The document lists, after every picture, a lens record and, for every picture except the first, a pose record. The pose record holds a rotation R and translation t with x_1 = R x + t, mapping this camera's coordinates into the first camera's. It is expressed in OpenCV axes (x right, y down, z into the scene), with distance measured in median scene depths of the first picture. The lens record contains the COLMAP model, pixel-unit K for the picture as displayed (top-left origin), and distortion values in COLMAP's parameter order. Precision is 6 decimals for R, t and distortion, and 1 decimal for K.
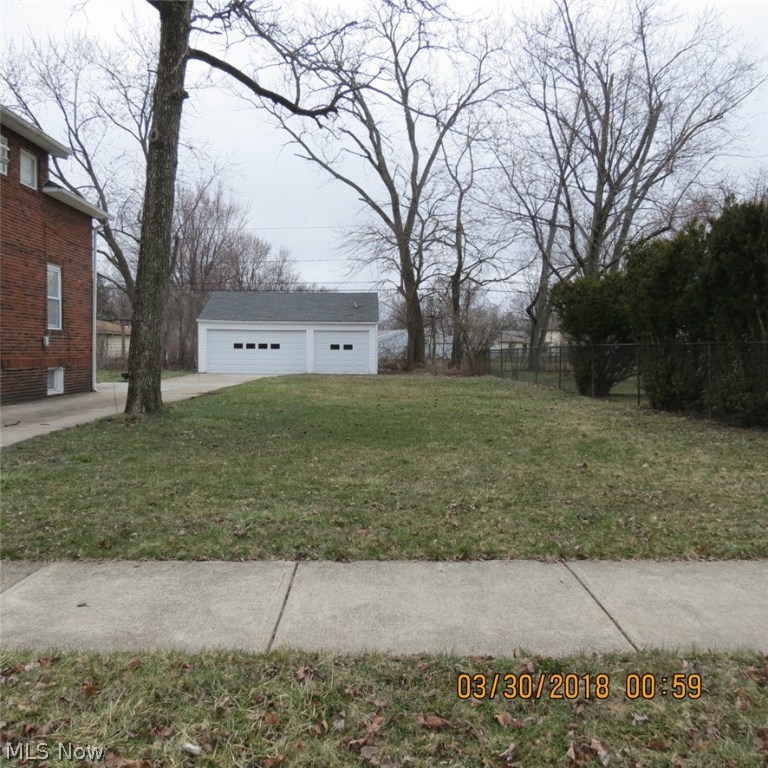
lens RADIAL K [[726.9, 0, 380.7], [0, 726.9, 382.3], [0, 0, 1]] dist [-0.023004, 0.000000]
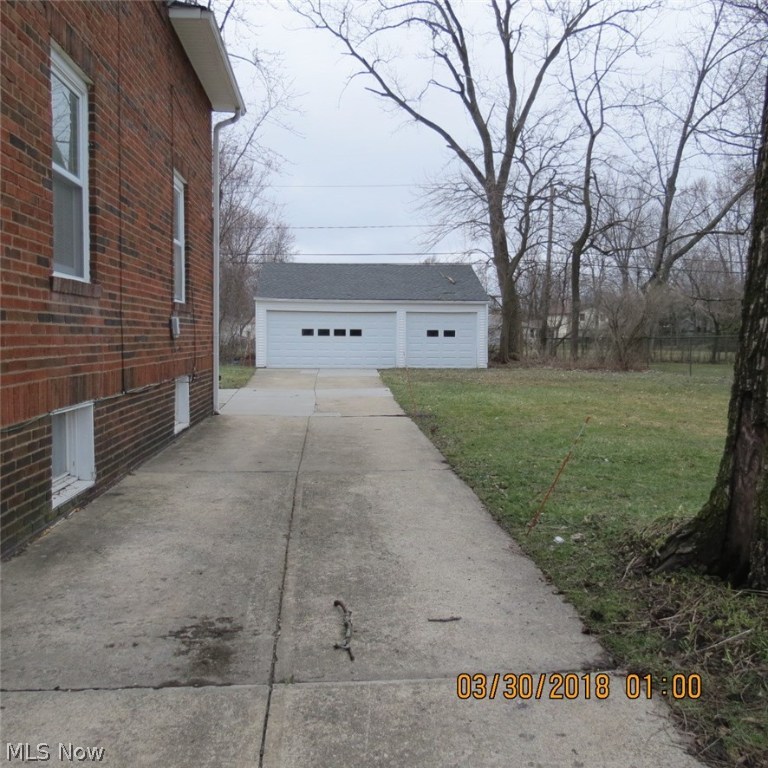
lens RADIAL K [[726.9, 0, 382.4], [0, 726.9, 383.8], [0, 0, 1]] dist [-0.023004, 0.000000]
pose [[0.998430, -0.006820, 0.055597, -0.161500], [0.005546, 0.999719, 0.023040, -0.012966], [-0.055738, -0.022695, 0.998187, 0.229828]]
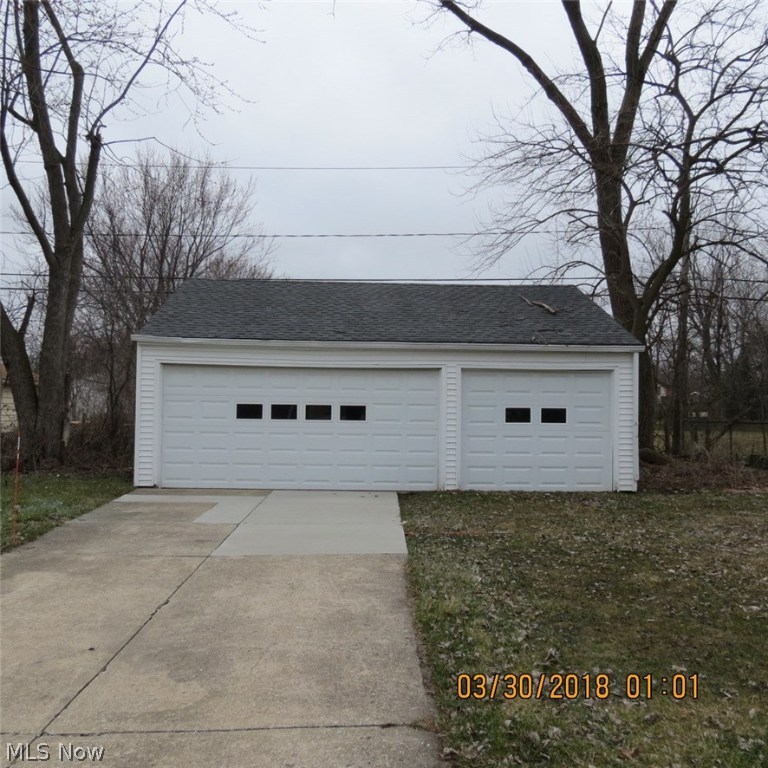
lens RADIAL K [[726.9, 0, 386.1], [0, 726.9, 384.3], [0, 0, 1]] dist [-0.023004, 0.000000]
pose [[0.999538, 0.003640, 0.030174, -0.140817], [-0.001482, 0.997457, -0.071255, -0.038283], [-0.030356, 0.071177, 0.997002, 0.646189]]
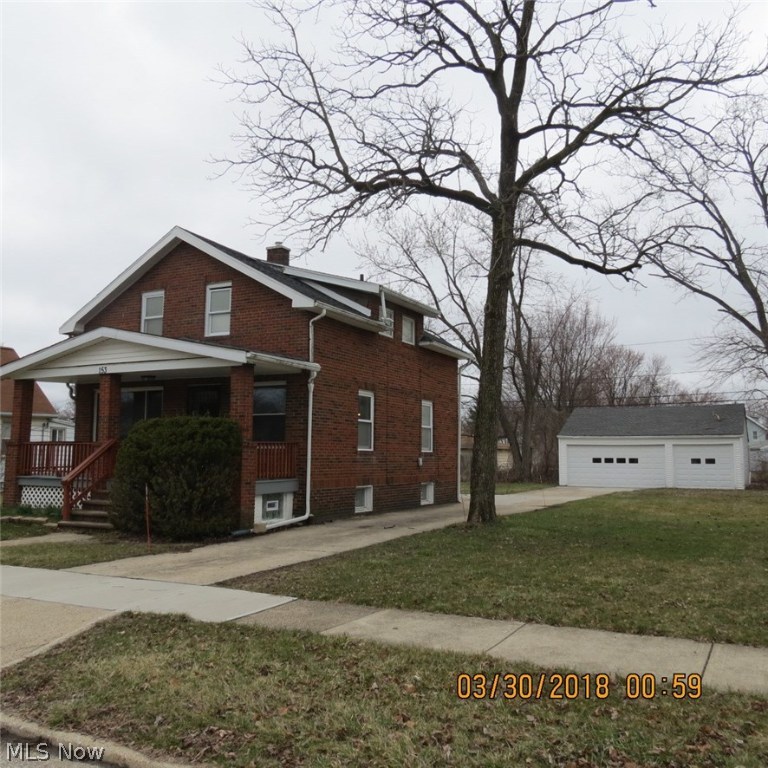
lens RADIAL K [[726.9, 0, 385.2], [0, 726.9, 387.7], [0, 0, 1]] dist [-0.023004, 0.000000]
pose [[0.874478, -0.050917, -0.482385, 0.047018], [-0.018550, 0.990238, -0.138150, -0.003843], [0.484710, 0.129758, 0.864997, -0.065977]]
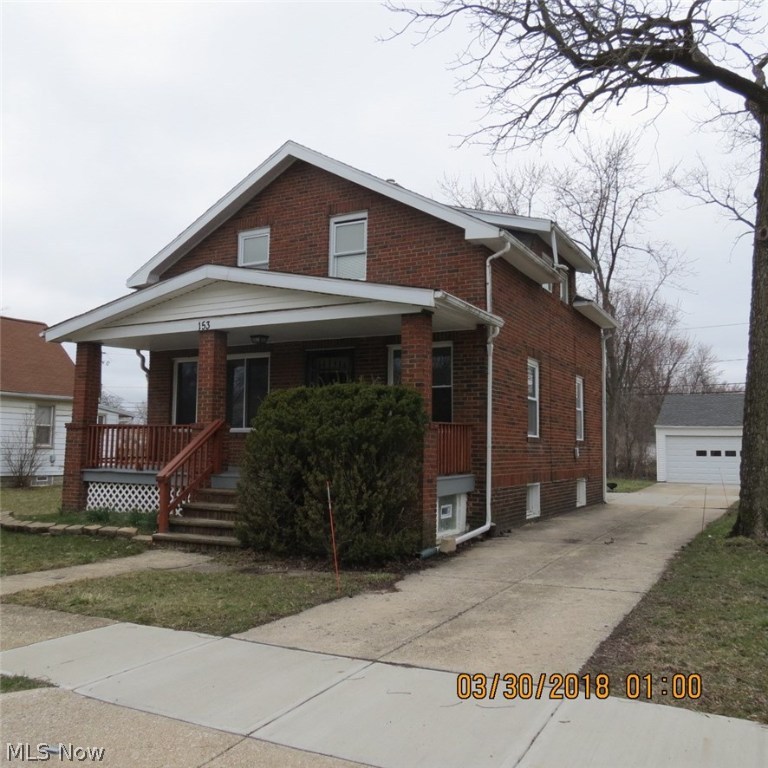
lens RADIAL K [[726.9, 0, 382.7], [0, 726.9, 386.5], [0, 0, 1]] dist [-0.023004, 0.000000]
pose [[0.868516, -0.045175, -0.493598, -0.090789], [-0.022820, 0.991138, -0.130864, -0.004554], [0.495136, 0.124921, 0.859788, -0.003538]]
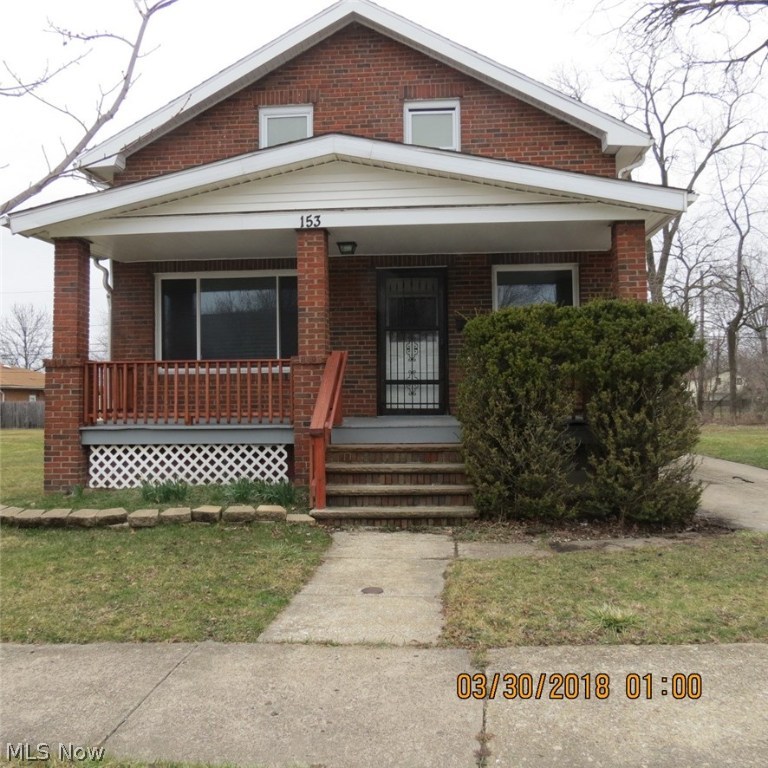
lens RADIAL K [[726.9, 0, 379.8], [0, 726.9, 384.7], [0, 0, 1]] dist [-0.023004, 0.000000]
pose [[0.994307, -0.027571, -0.102922, -0.278524], [0.019879, 0.996983, -0.075029, -0.001496], [0.104680, 0.072556, 0.991856, 0.006471]]
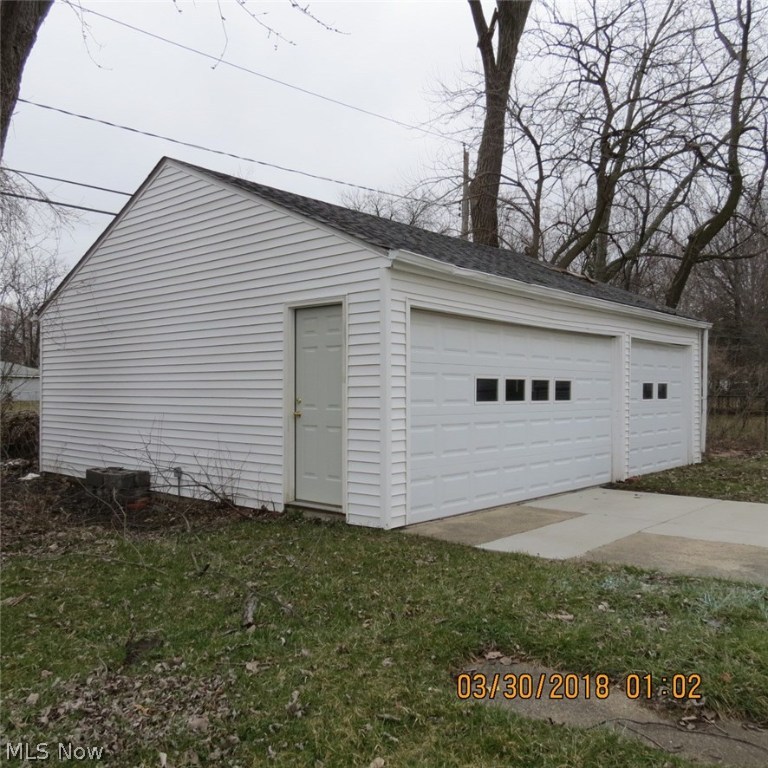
lens RADIAL K [[726.9, 0, 382.6], [0, 726.9, 387.1], [0, 0, 1]] dist [-0.023004, 0.000000]
pose [[0.681353, -0.005576, 0.731934, -0.392637], [0.040458, 0.998729, -0.030054, -0.045641], [-0.730836, 0.050090, 0.680713, 0.871658]]
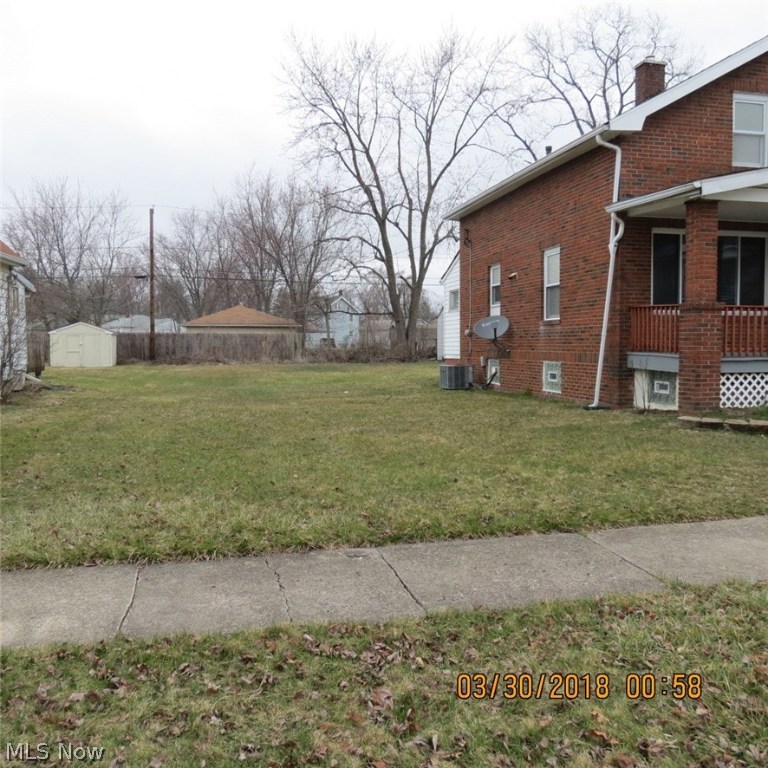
lens RADIAL K [[726.9, 0, 384.1], [0, 726.9, 380.9], [0, 0, 1]] dist [-0.023004, 0.000000]
pose [[0.981597, -0.026732, 0.189083, -0.599738], [0.024853, 0.999615, 0.012300, -0.005523], [-0.189339, -0.007375, 0.981884, -0.027900]]
